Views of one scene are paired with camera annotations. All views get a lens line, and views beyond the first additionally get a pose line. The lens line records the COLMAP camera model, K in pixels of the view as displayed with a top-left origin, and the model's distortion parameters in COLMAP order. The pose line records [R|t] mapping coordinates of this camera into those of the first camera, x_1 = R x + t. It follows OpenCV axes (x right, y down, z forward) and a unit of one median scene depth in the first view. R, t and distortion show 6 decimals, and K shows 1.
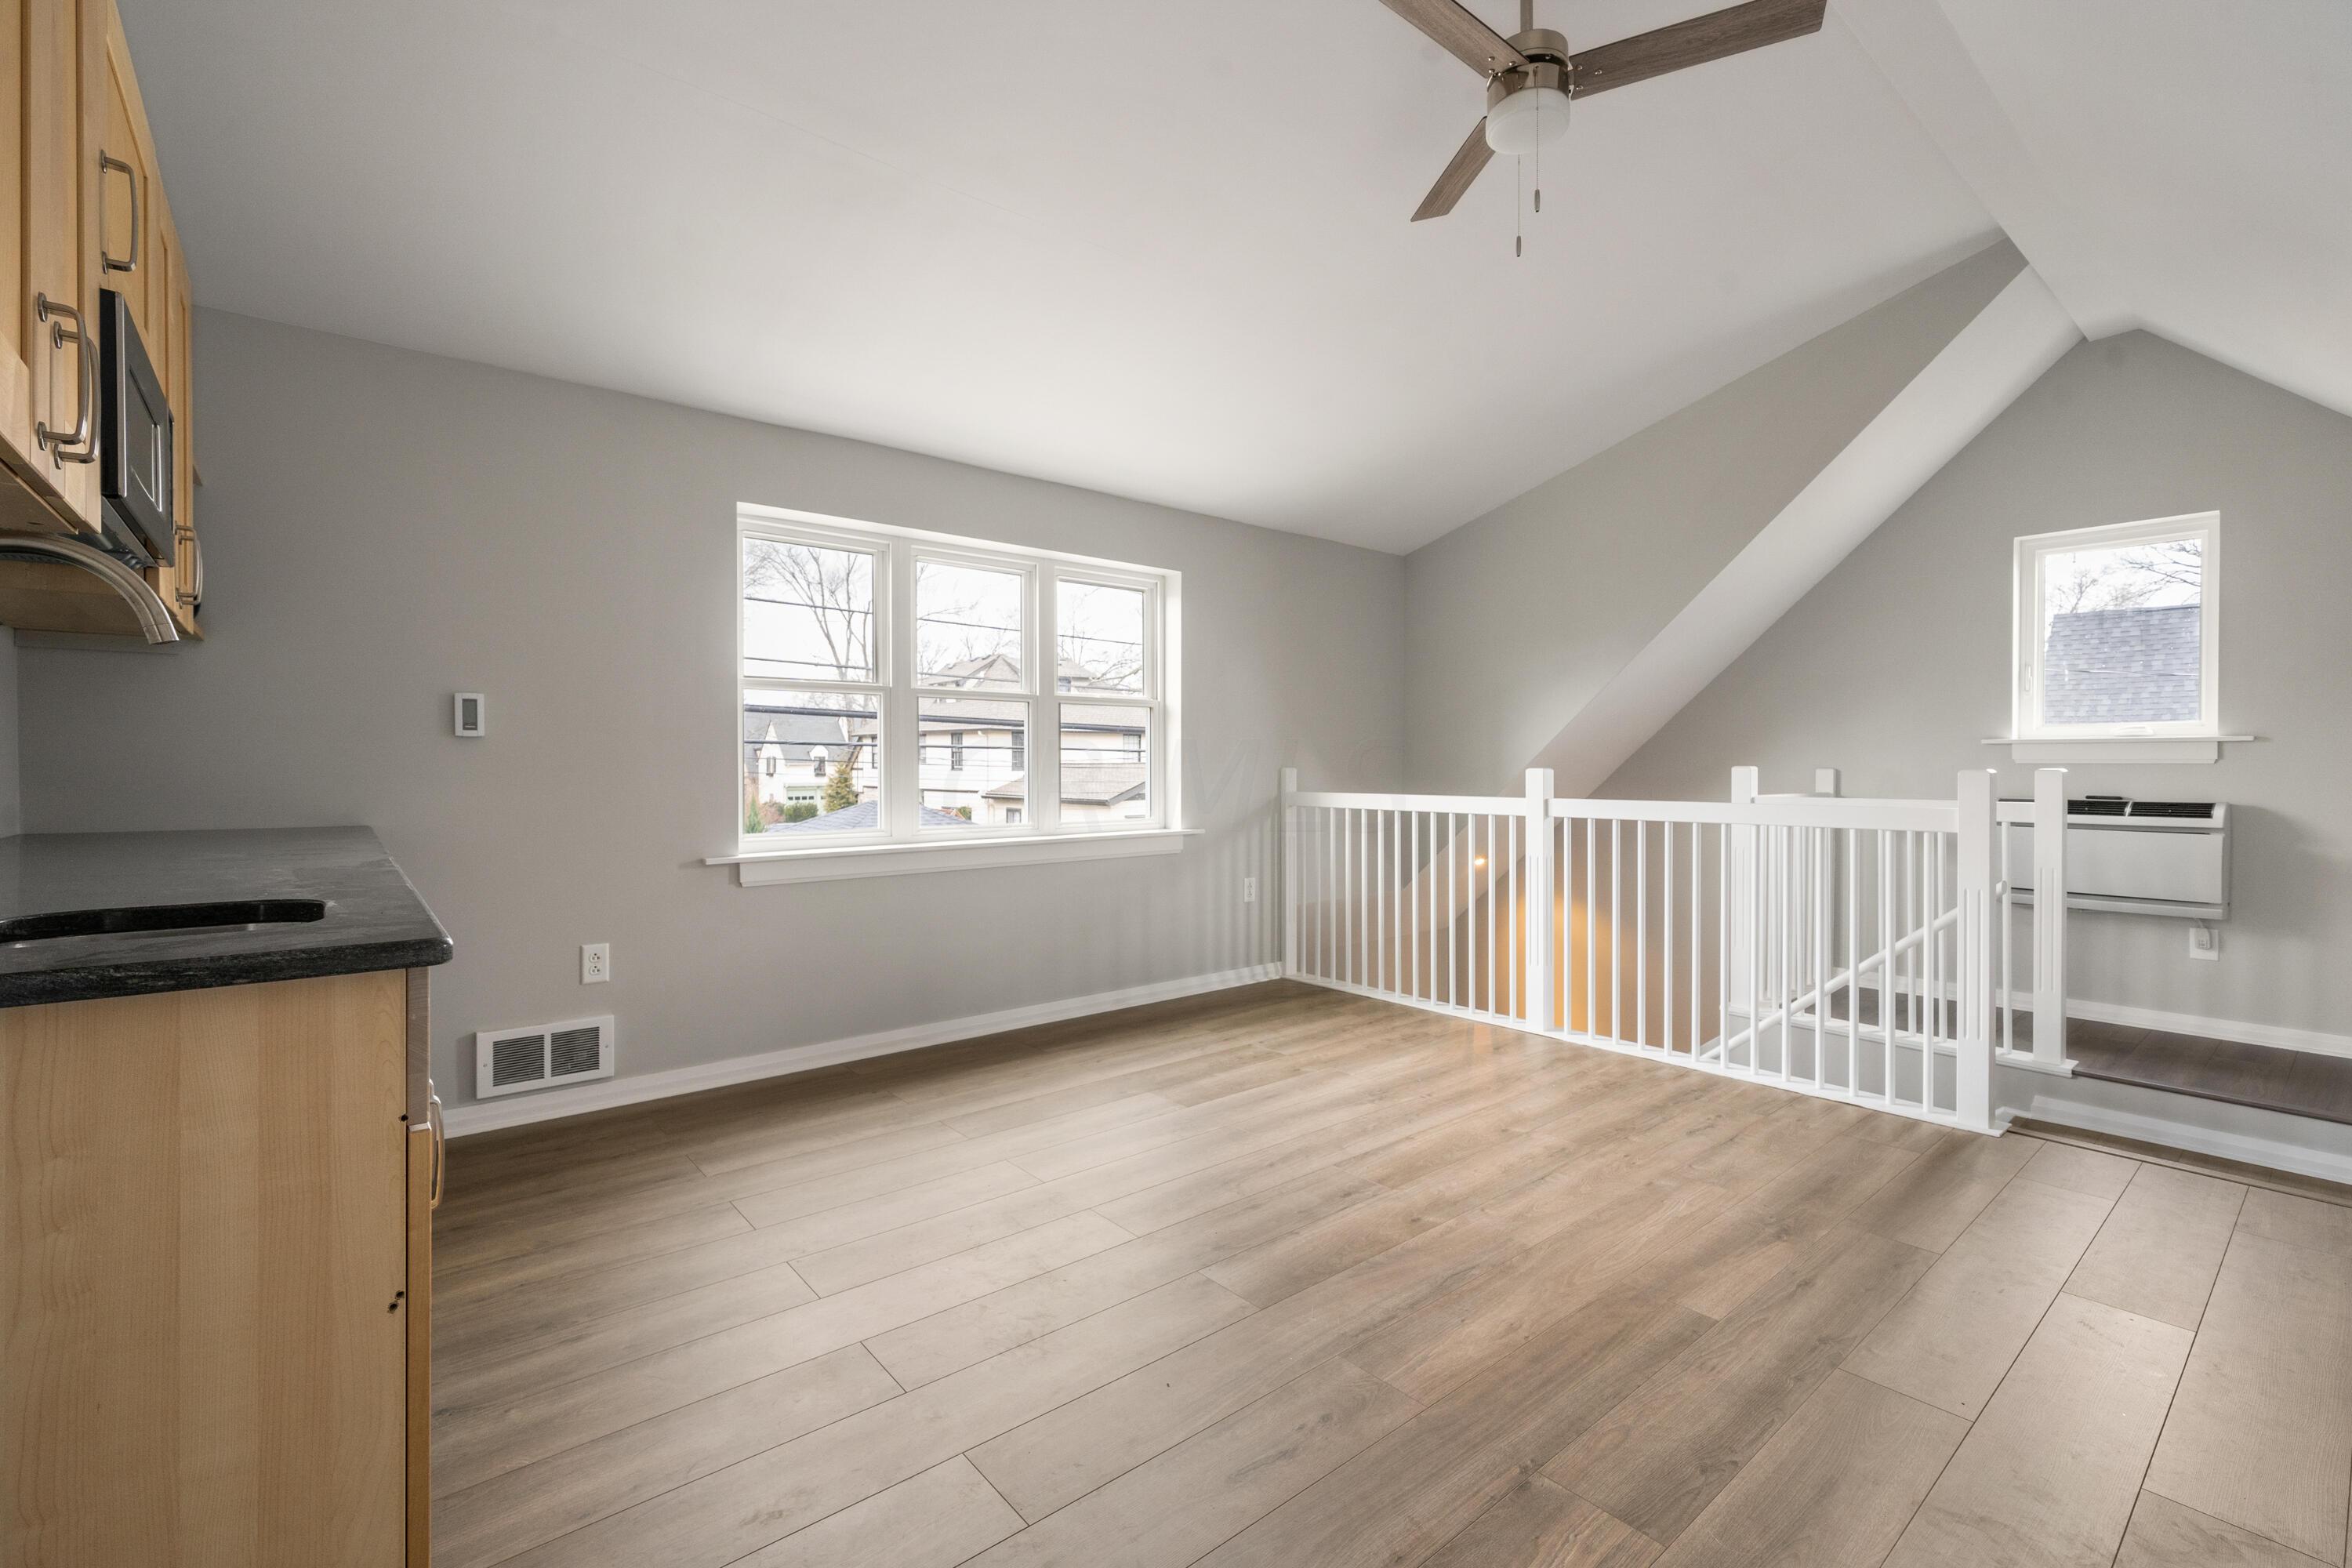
lens RADIAL K [[1029.2, 0, 1182.2], [0, 1029.2, 766.7], [0, 0, 1]] dist [0.002438, 0.000214]
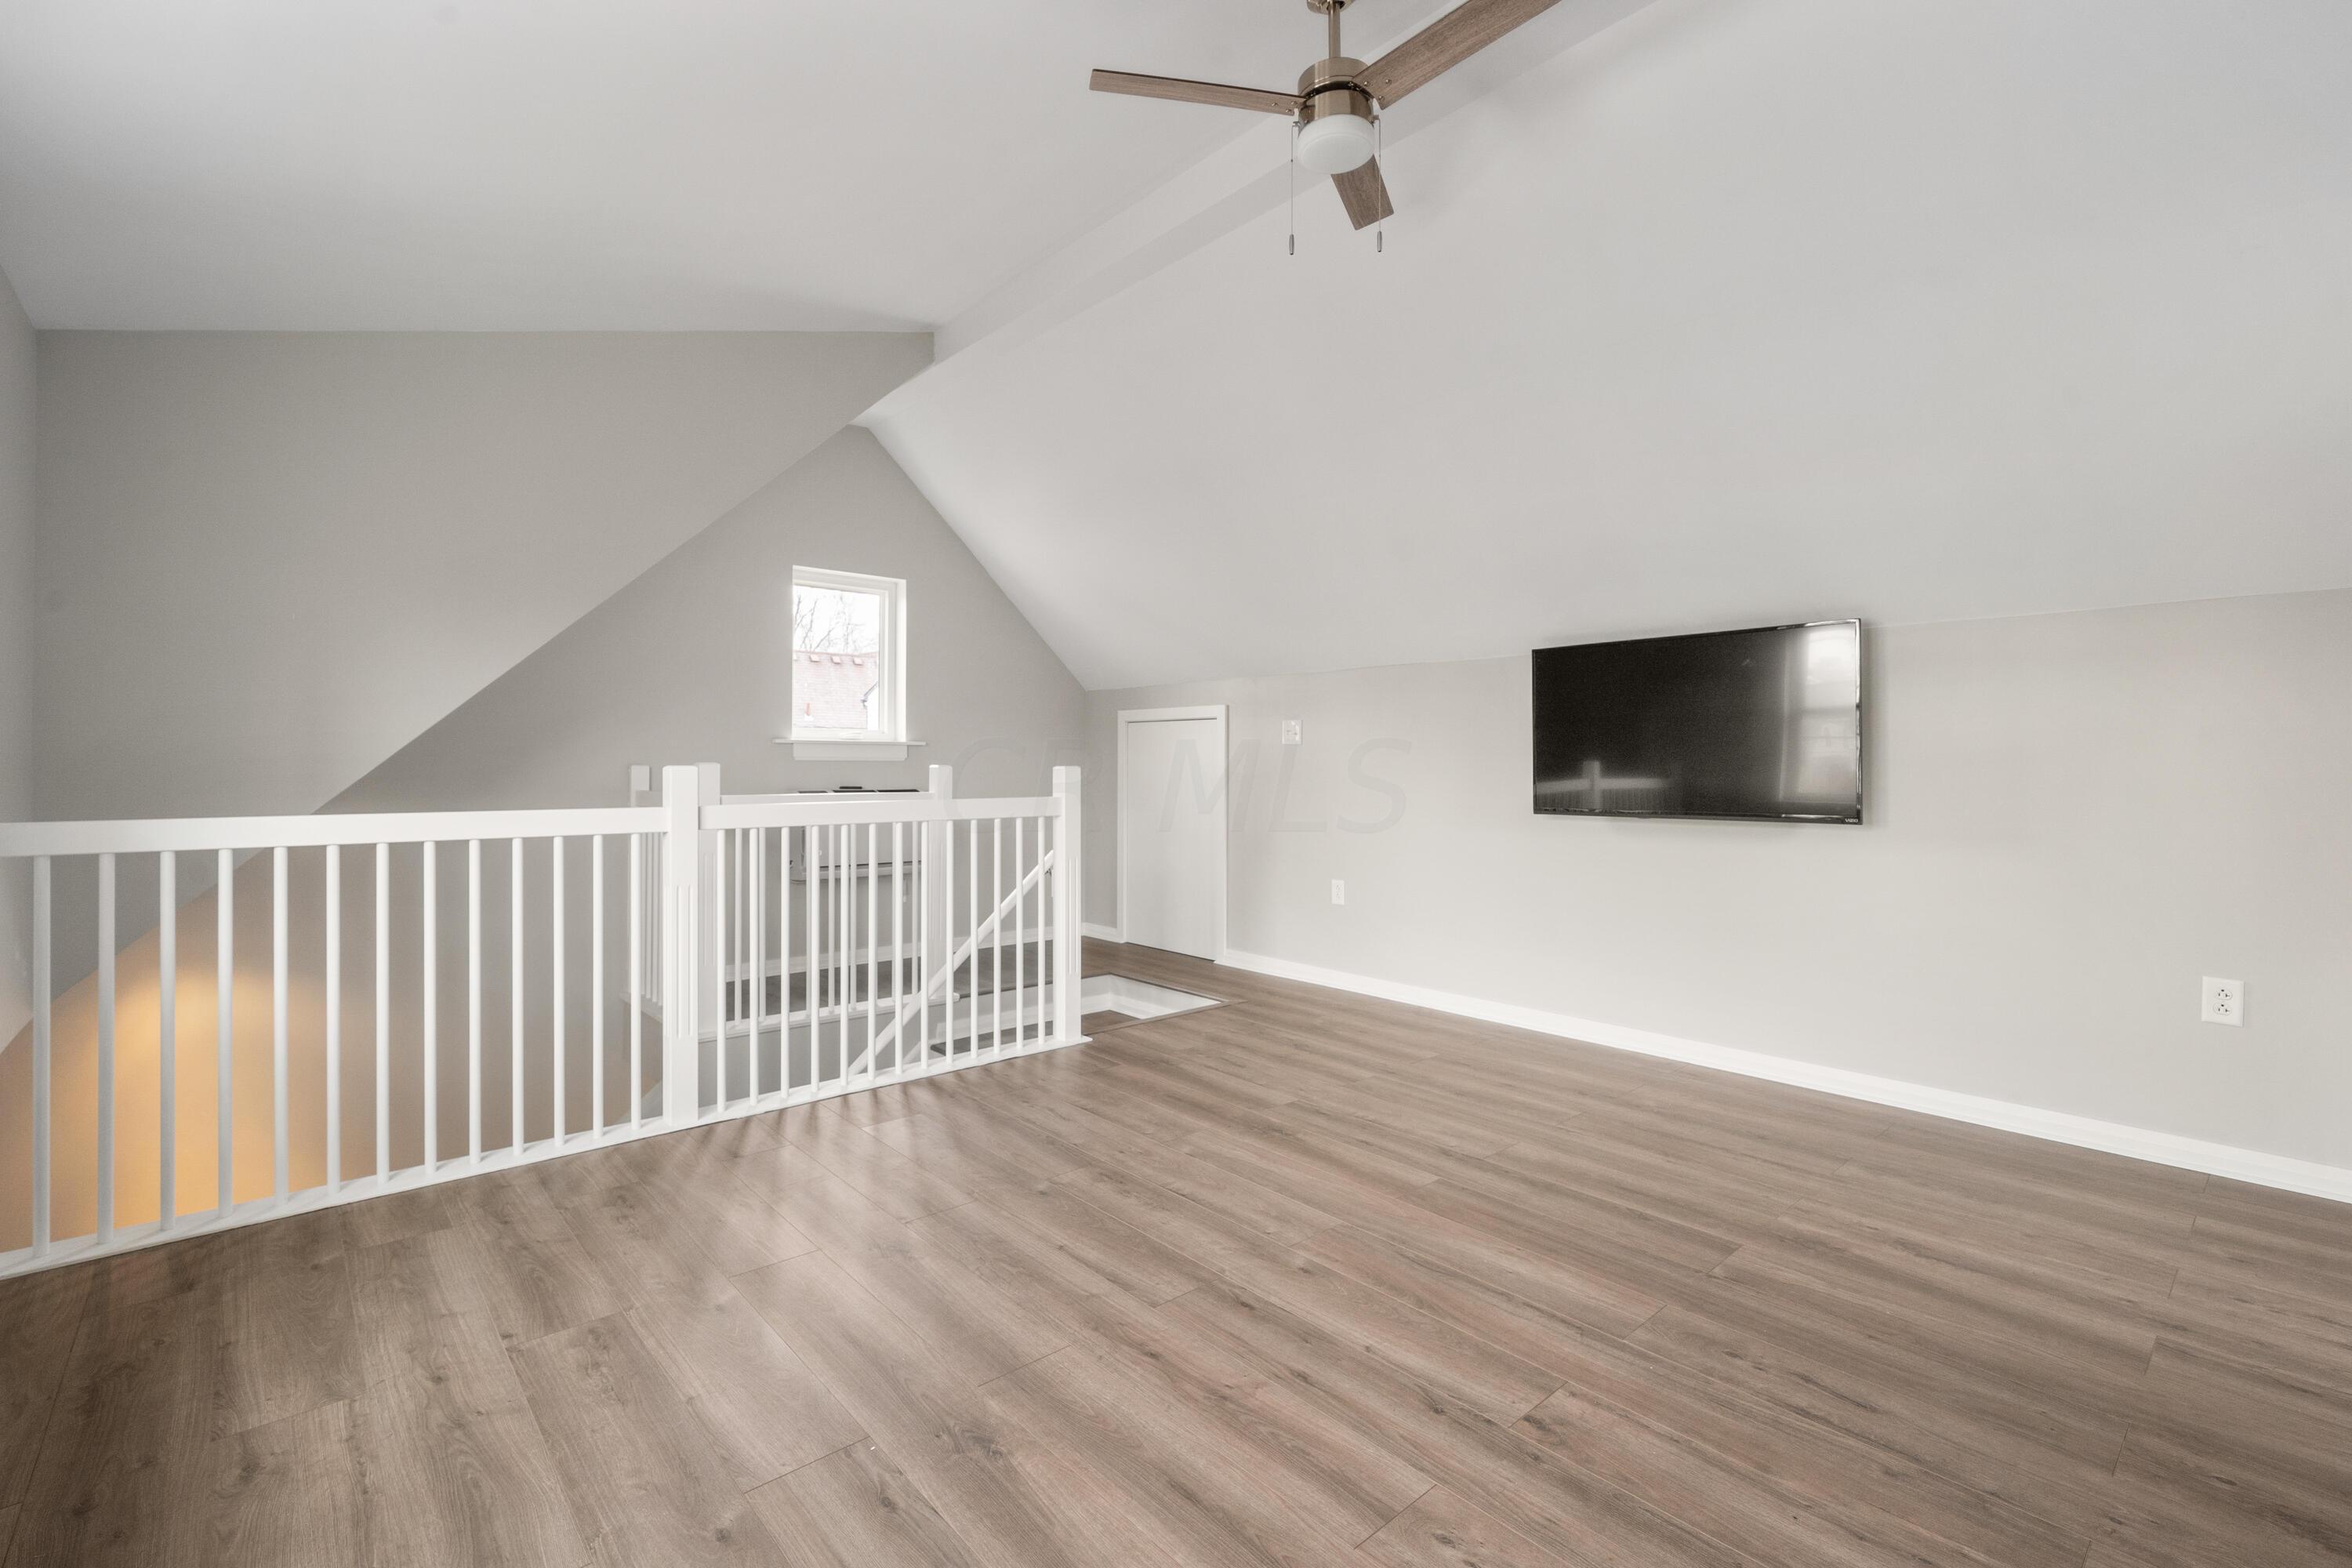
lens RADIAL K [[1013.0, 0, 1139.4], [0, 1013.0, 770.1], [0, 0, 1]] dist [0.001970, 0.000173]
pose [[-0.011015, 0.001698, 0.999938, -0.520912], [0.003049, 0.999994, -0.001664, 0.008659], [-0.999935, 0.003031, -0.011020, 0.934982]]
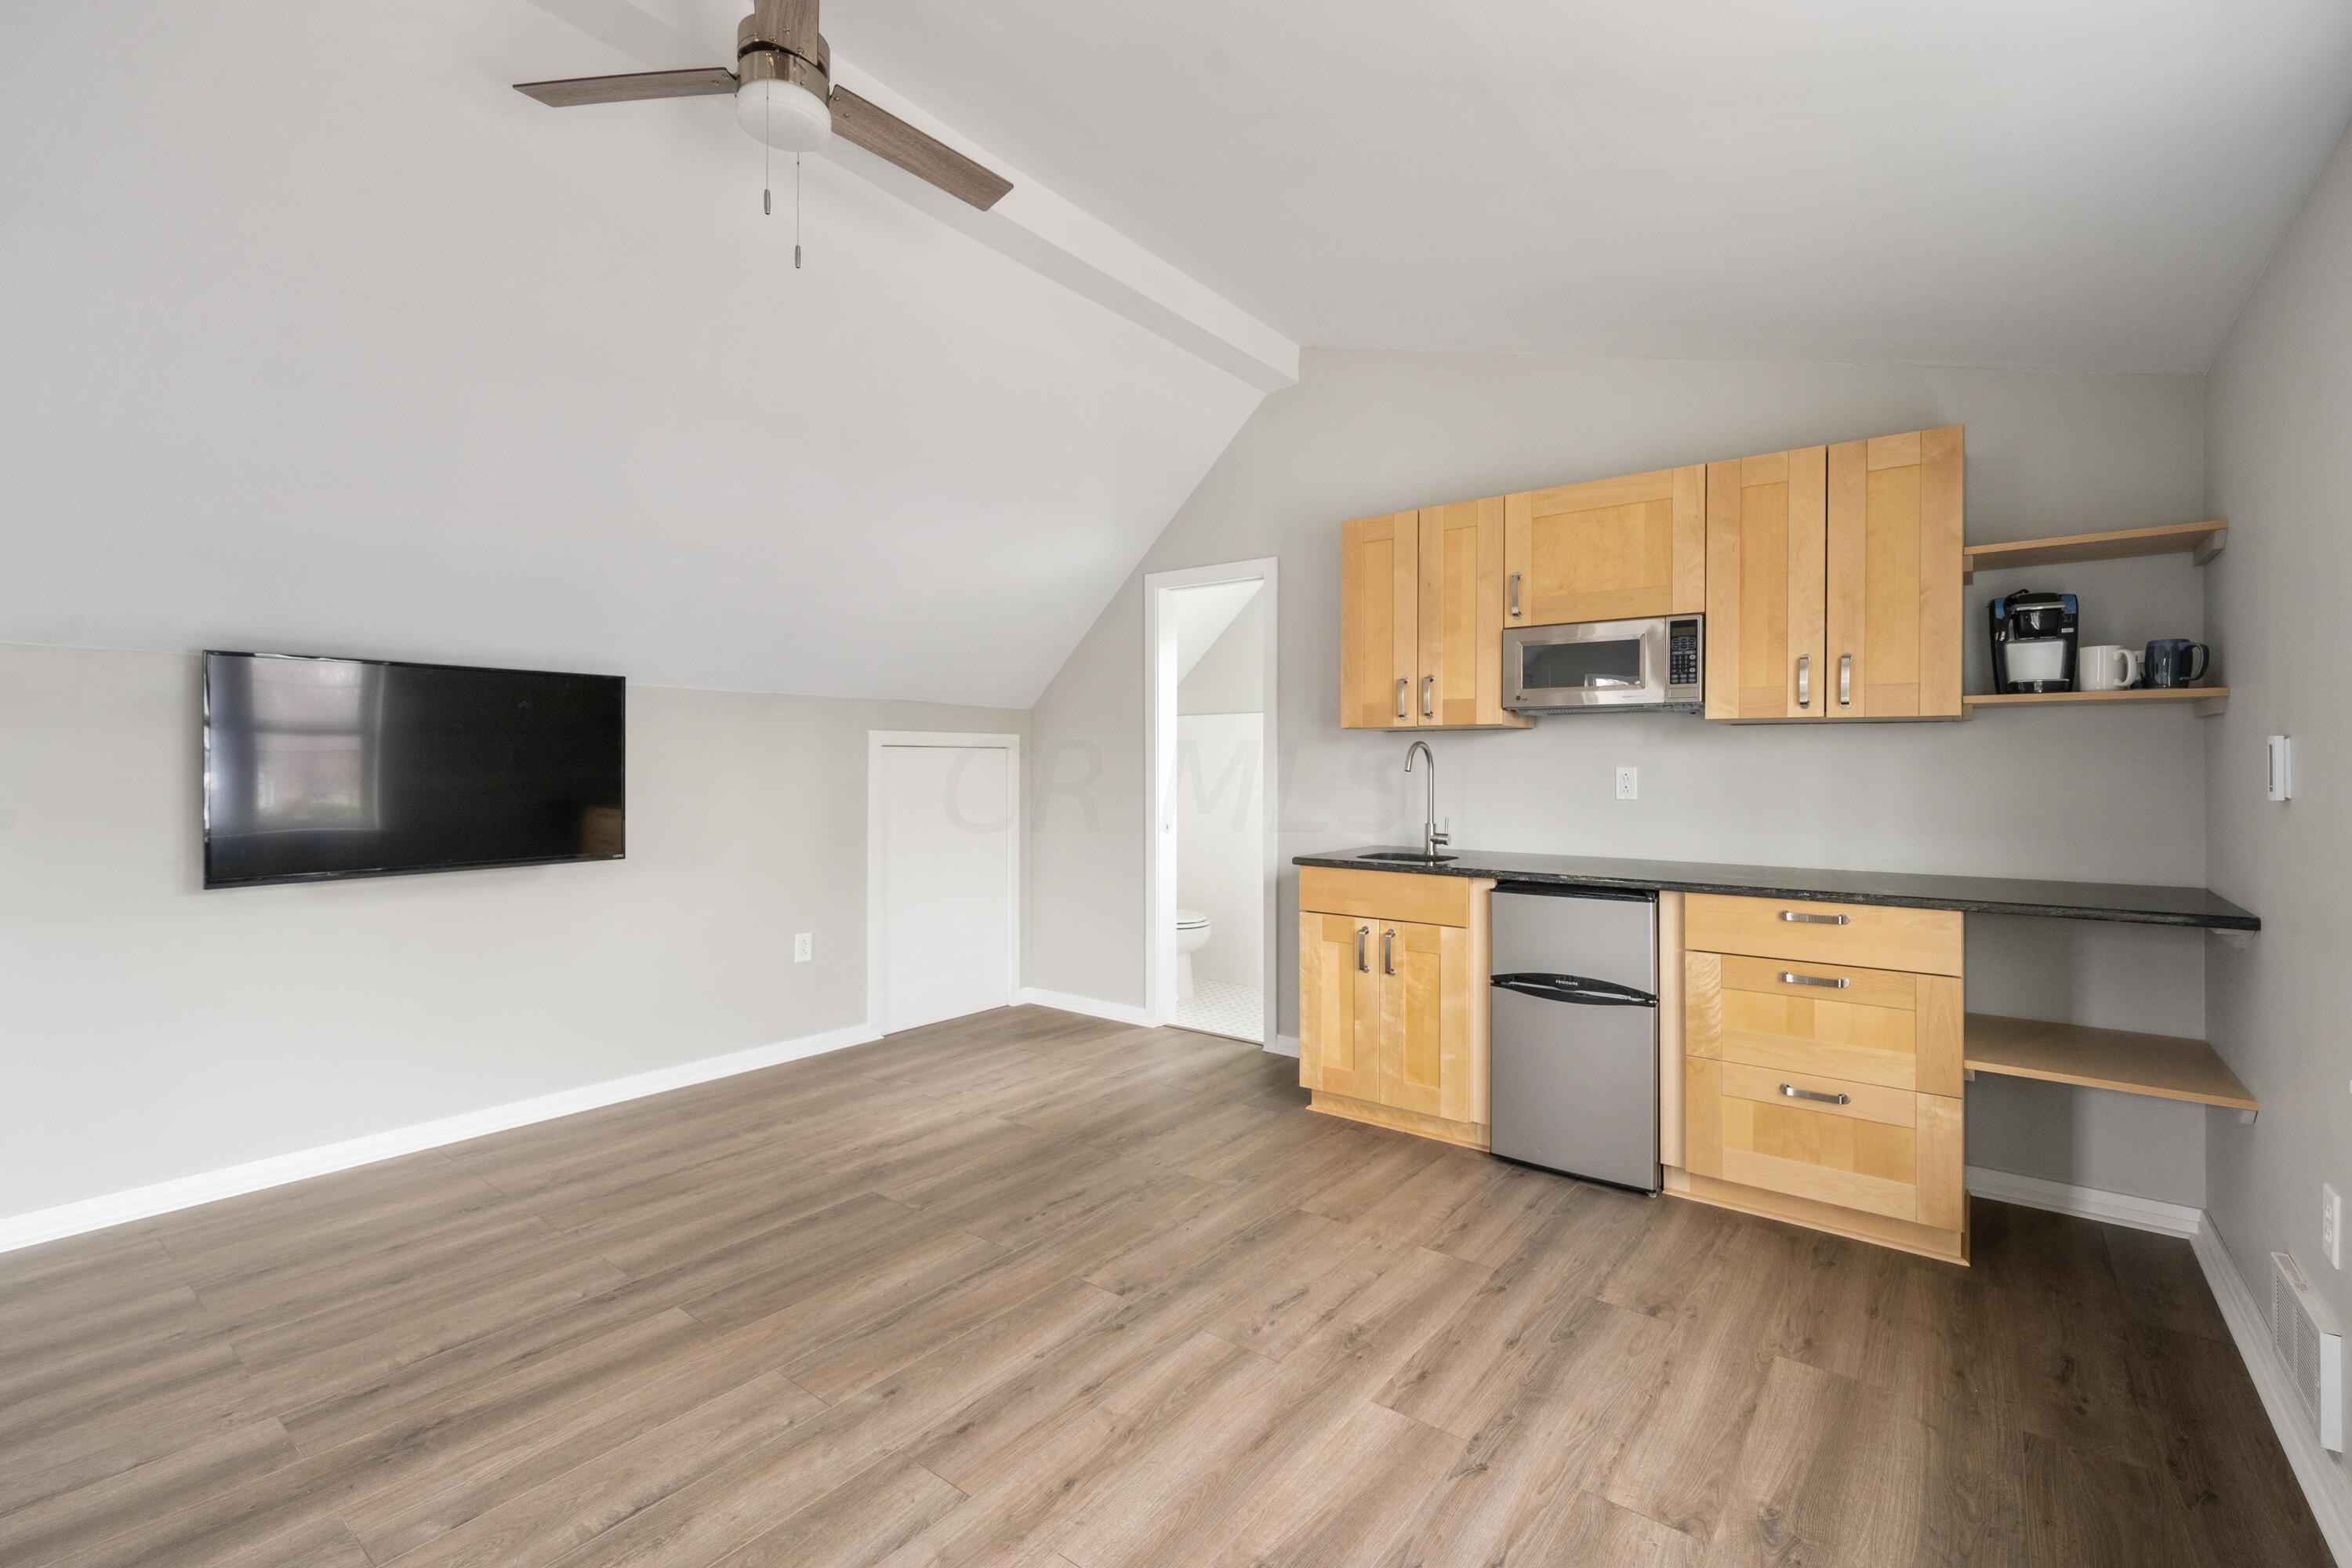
lens RADIAL K [[1029.2, 0, 1182.2], [0, 1029.2, 766.7], [0, 0, 1]] dist [0.002438, 0.000214]
pose [[-0.978449, 0.004184, -0.206447, 0.137032], [0.003385, 0.999985, 0.004224, -0.044598], [0.206461, 0.003434, -0.978449, 1.492299]]
